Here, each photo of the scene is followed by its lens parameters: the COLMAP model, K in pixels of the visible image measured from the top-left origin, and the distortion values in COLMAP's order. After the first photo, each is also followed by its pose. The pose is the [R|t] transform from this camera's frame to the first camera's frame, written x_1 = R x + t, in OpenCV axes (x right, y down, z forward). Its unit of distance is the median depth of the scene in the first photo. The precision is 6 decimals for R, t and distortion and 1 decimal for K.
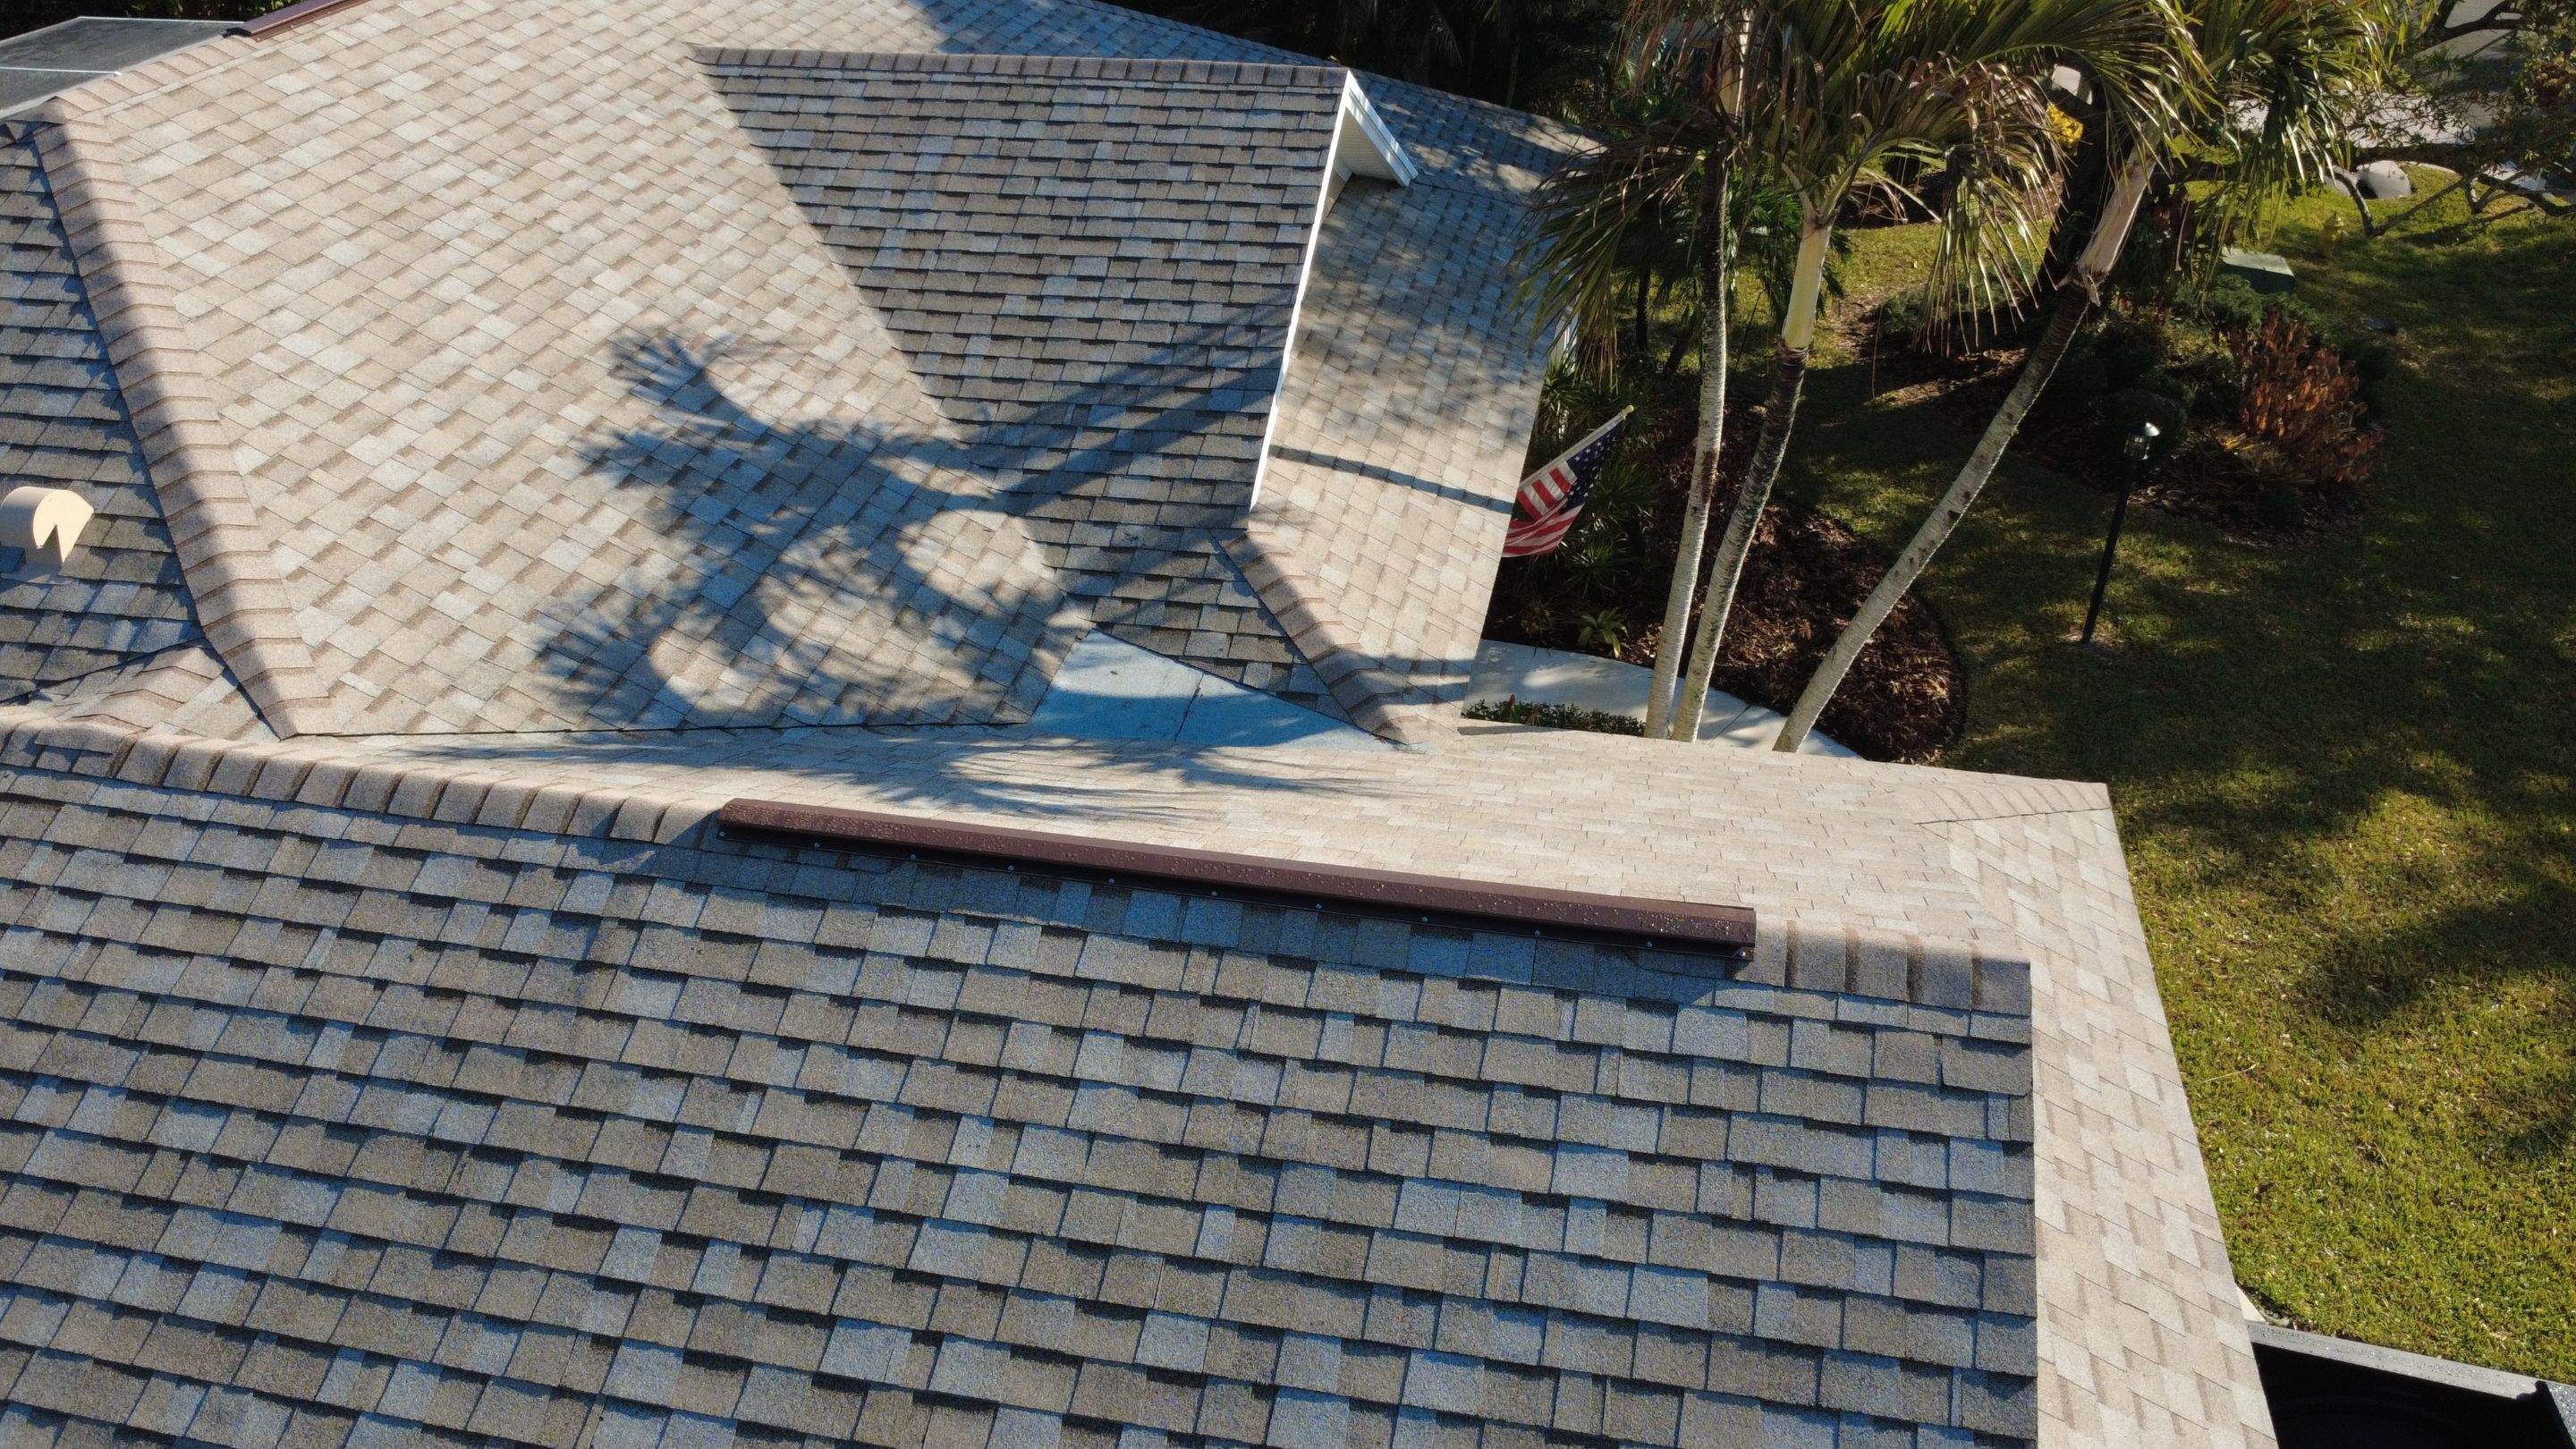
lens RADIAL K [[1892.9, 0, 1280.5], [0, 1892.9, 744.1], [0, 0, 1]] dist [-0.003516, -0.002976]
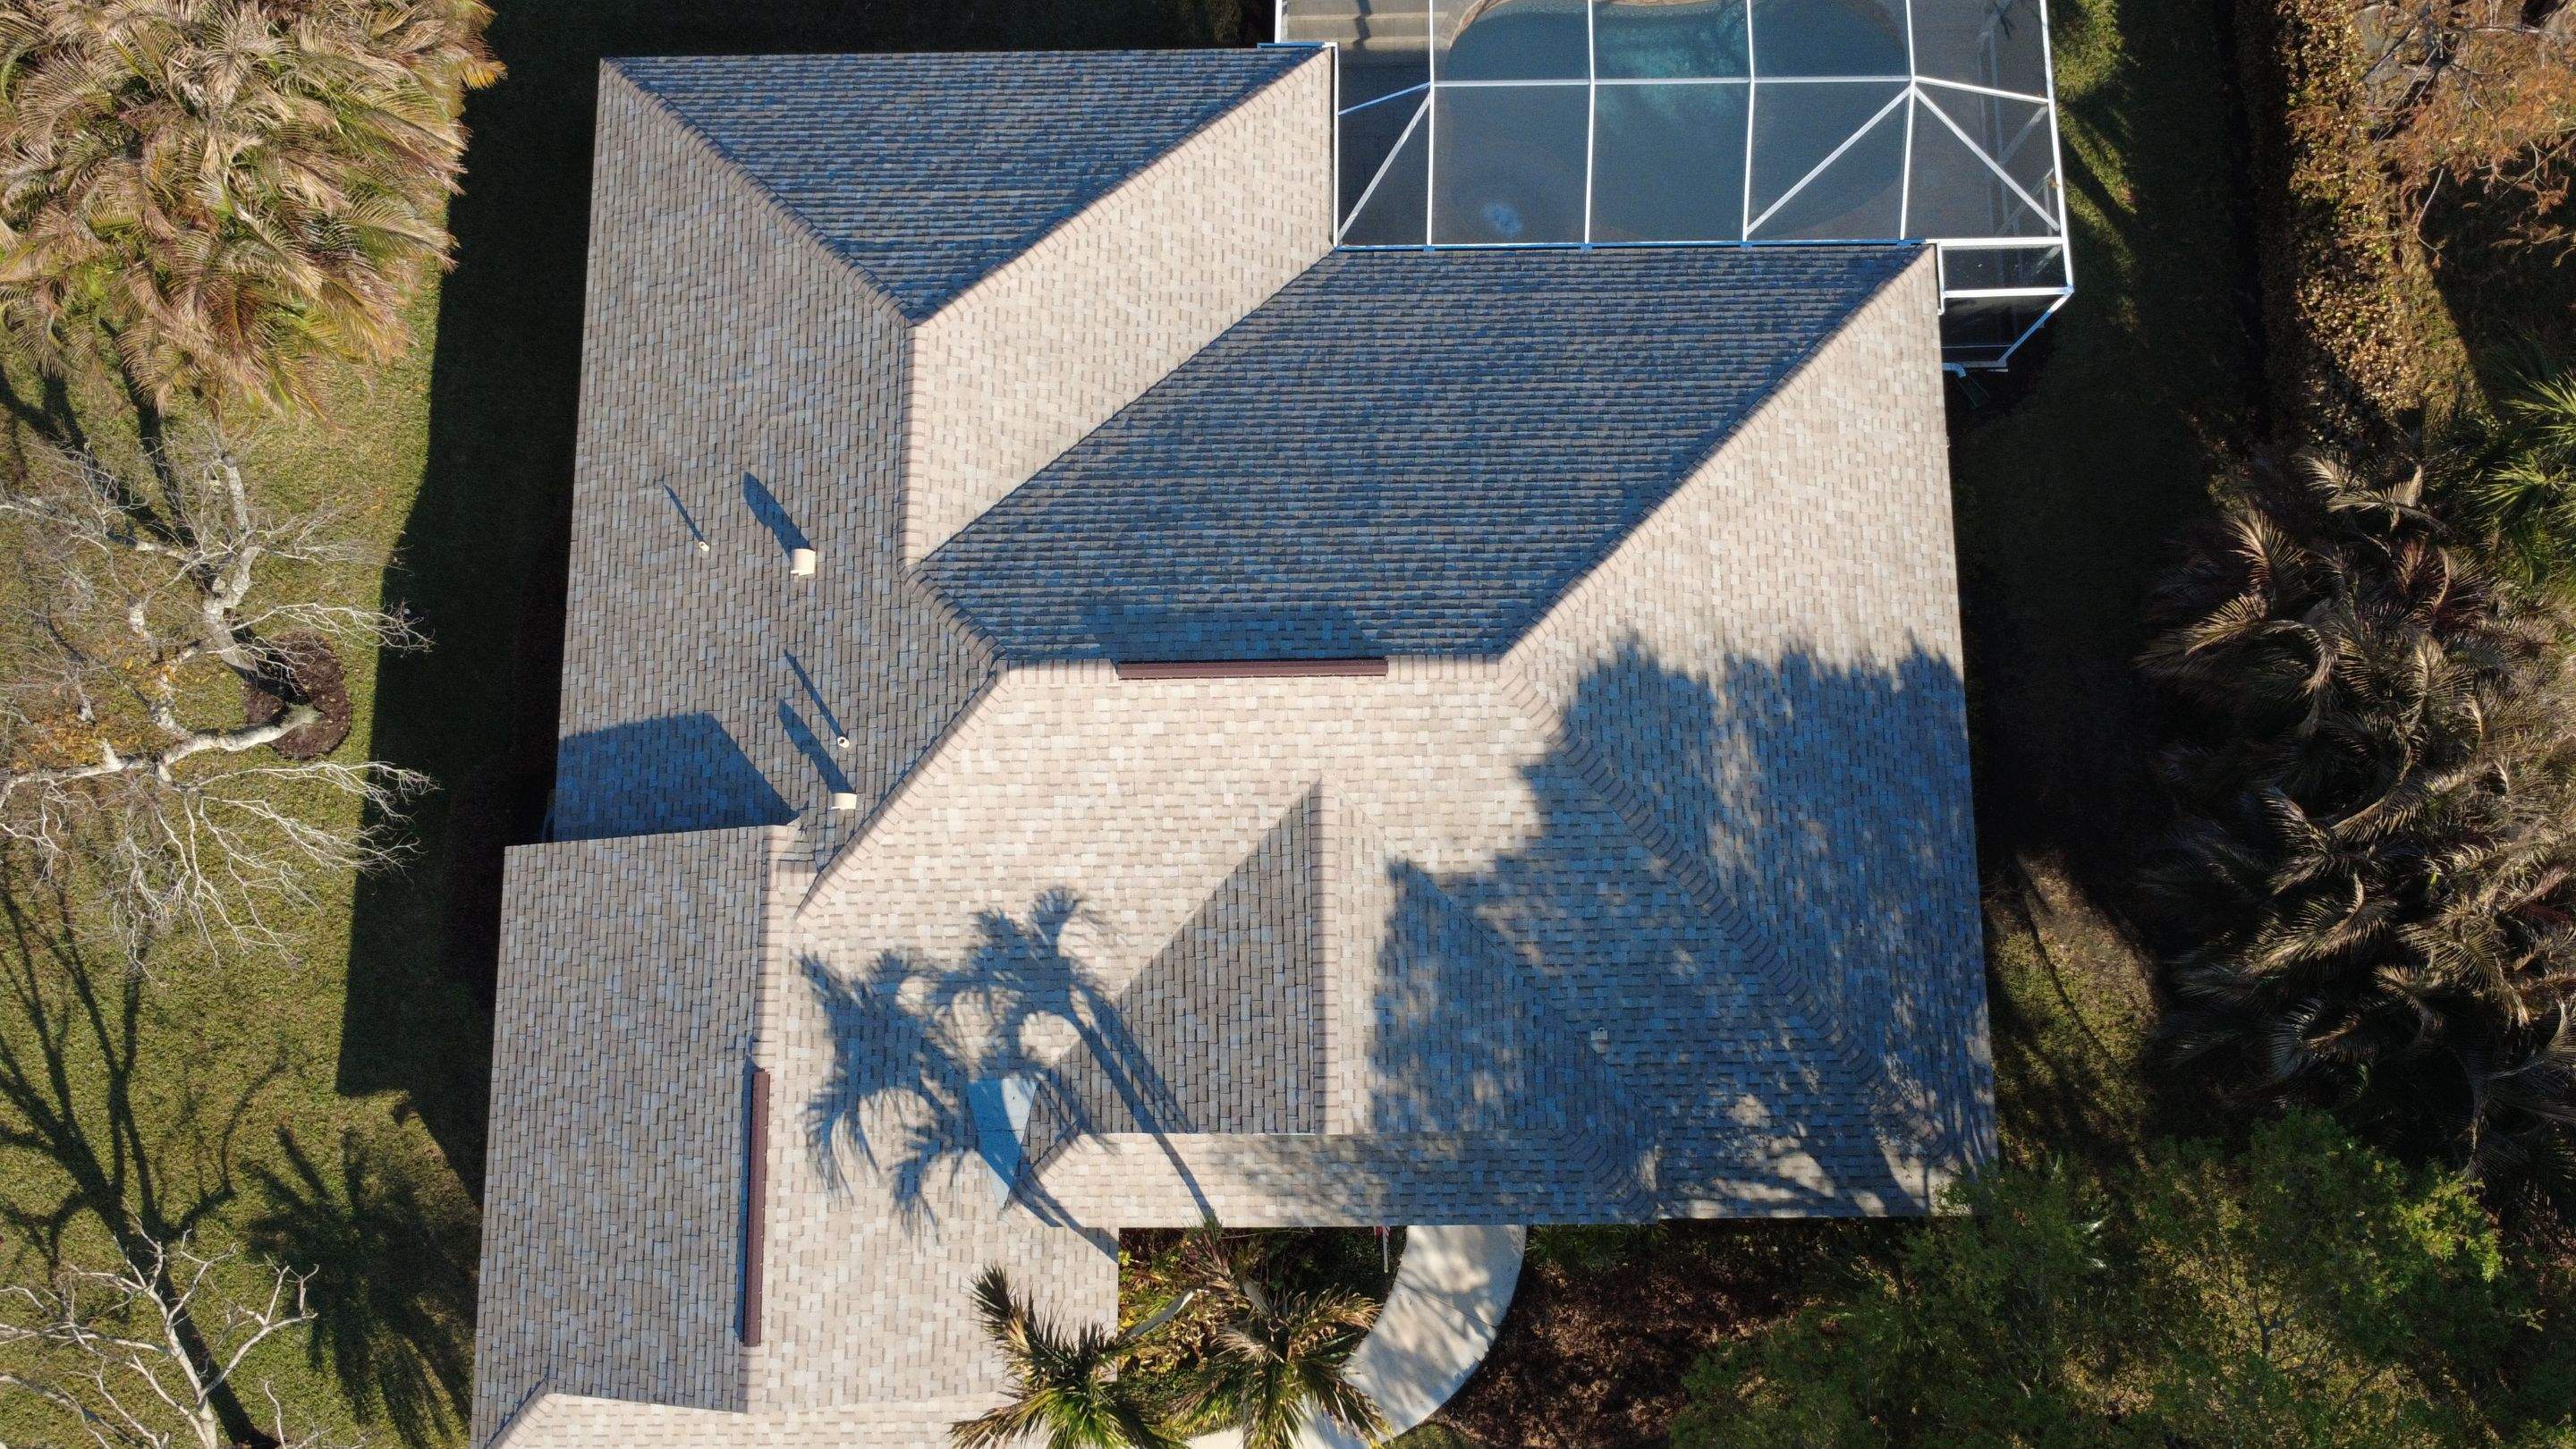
lens RADIAL K [[1892.9, 0, 1284.0], [0, 1892.9, 729.8], [0, 0, 1]] dist [-0.003516, -0.002976]
pose [[0.217380, 0.963838, -0.154151, -0.115188], [-0.531871, 0.249387, 0.809271, -3.100961], [0.818449, -0.093931, 0.566849, -0.189344]]
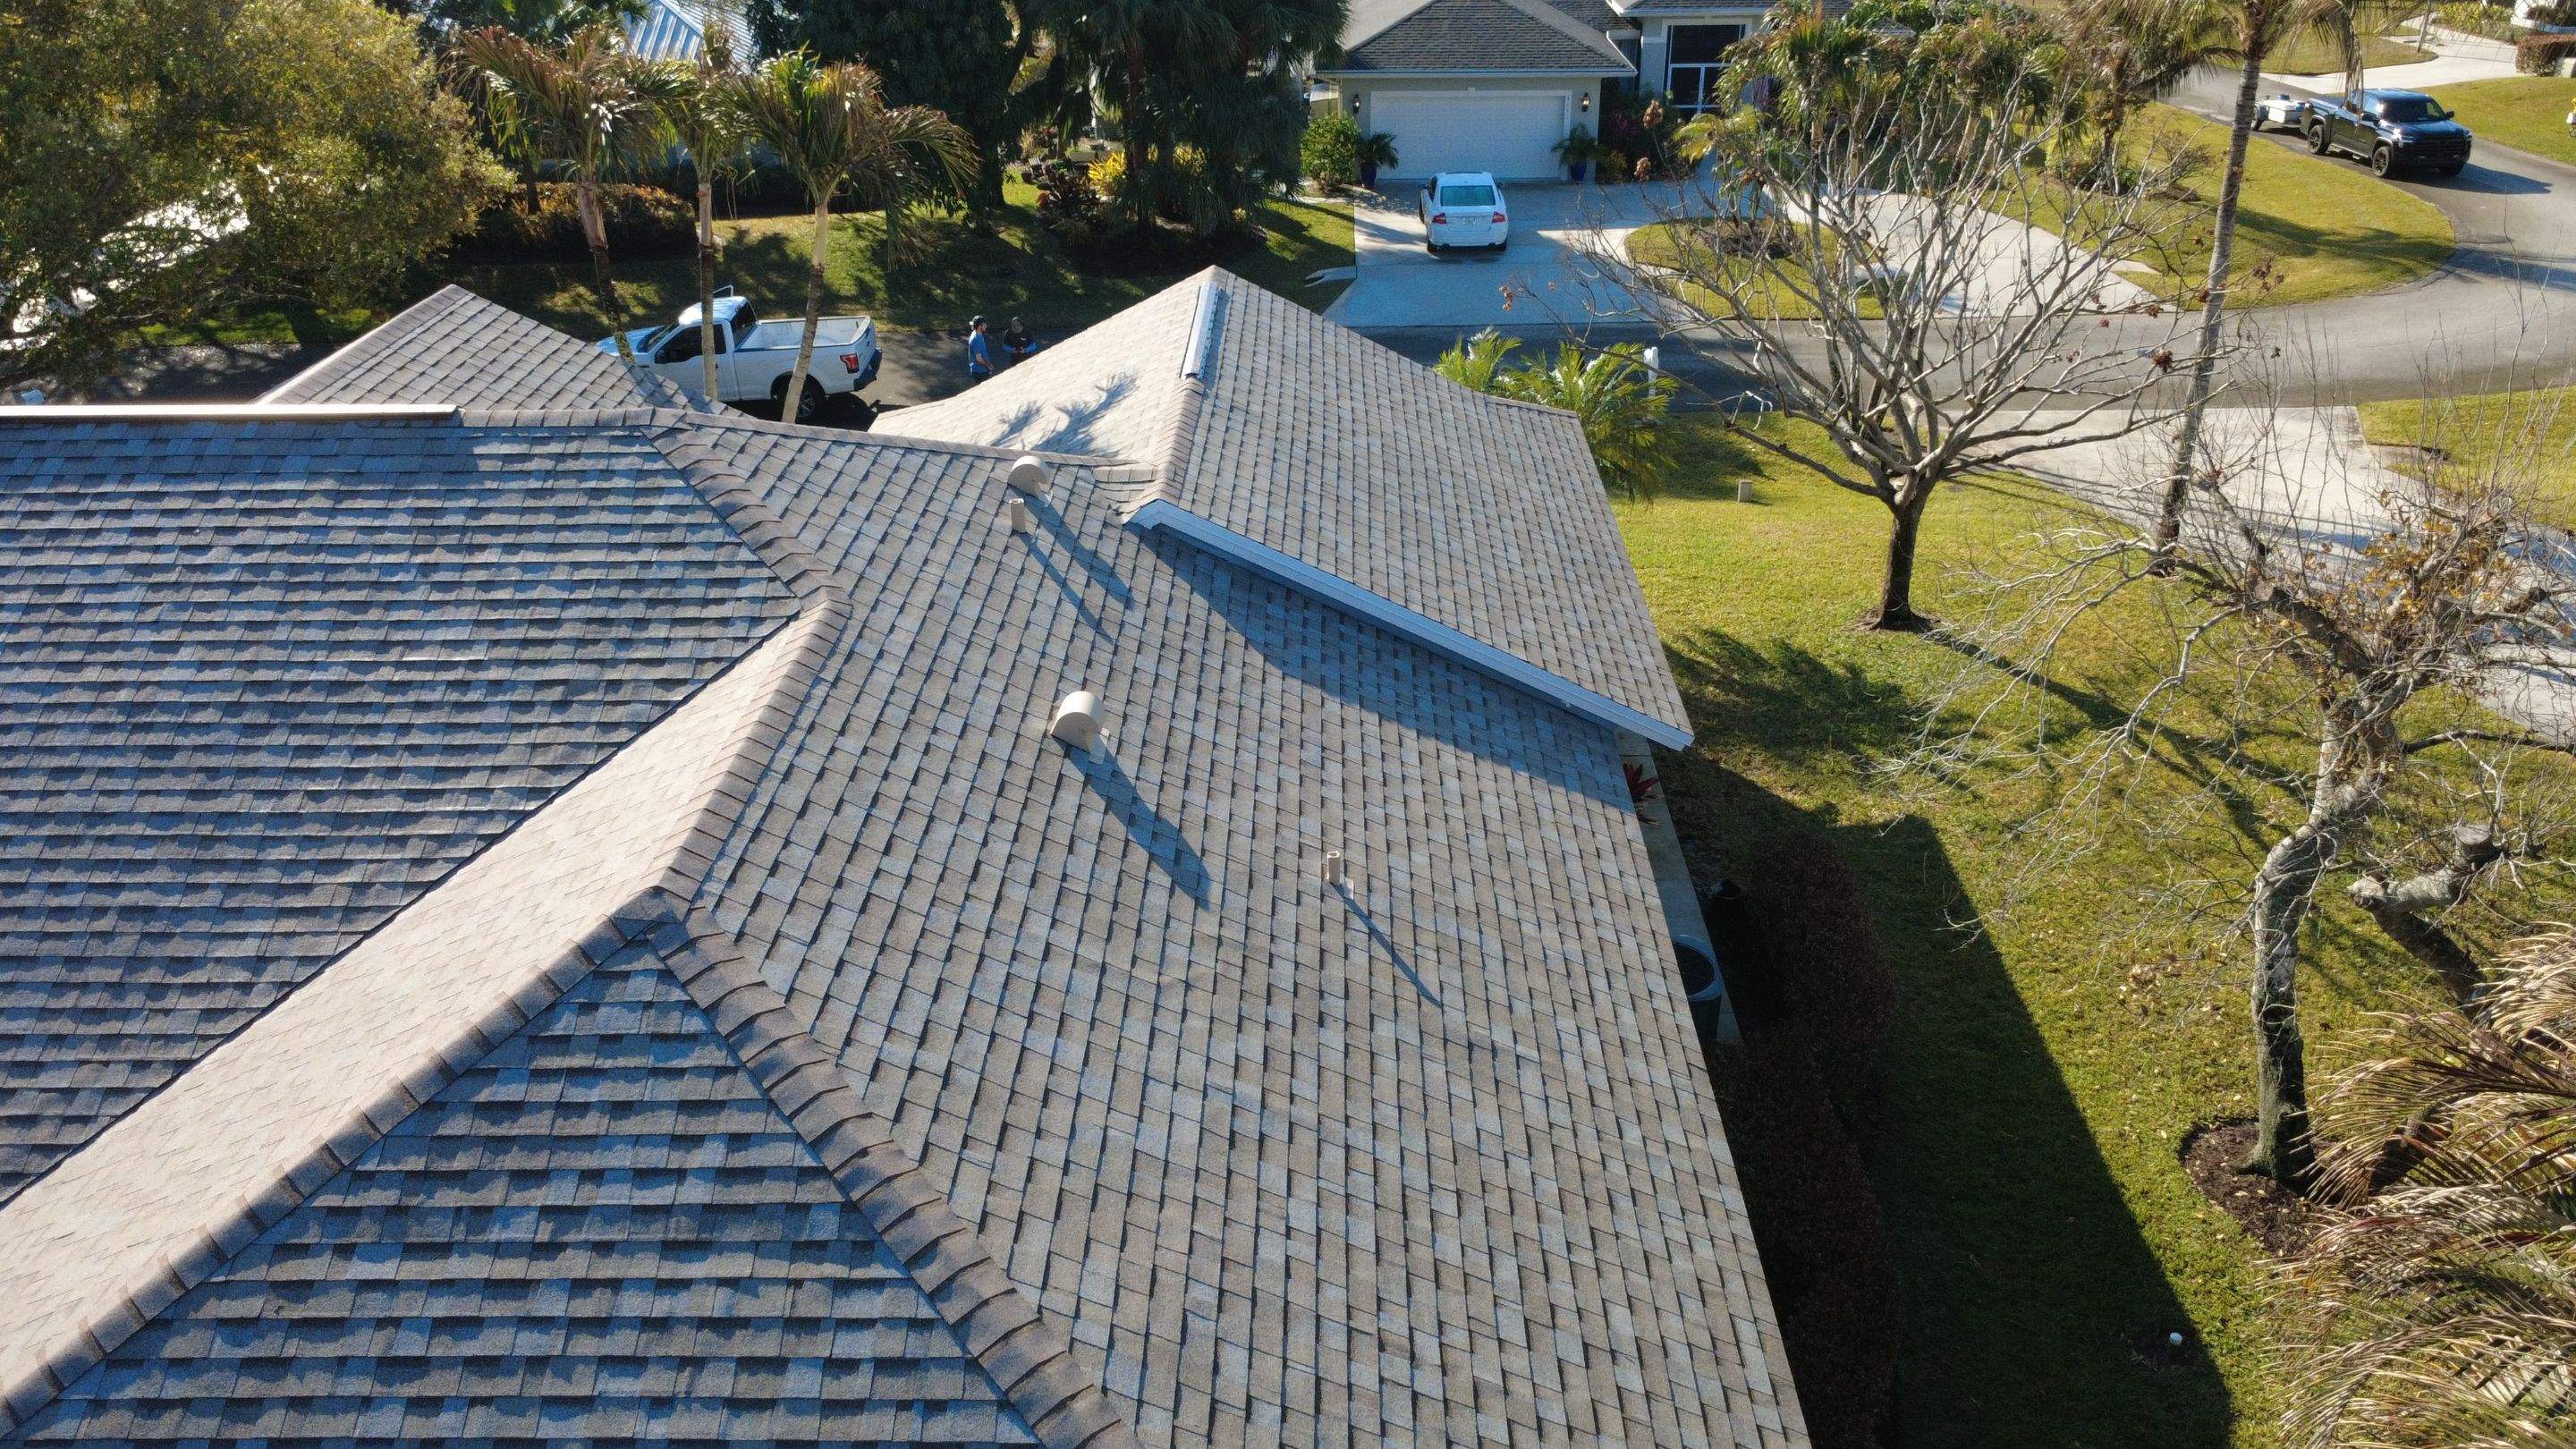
lens RADIAL K [[1892.9, 0, 1288.4], [0, 1892.9, 719.0], [0, 0, 1]] dist [-0.003516, -0.002976]
pose [[-0.188832, -0.436476, 0.879677, -2.474961], [0.556307, 0.690643, 0.462099, -0.680692], [-0.809237, 0.576629, 0.112399, 0.706697]]
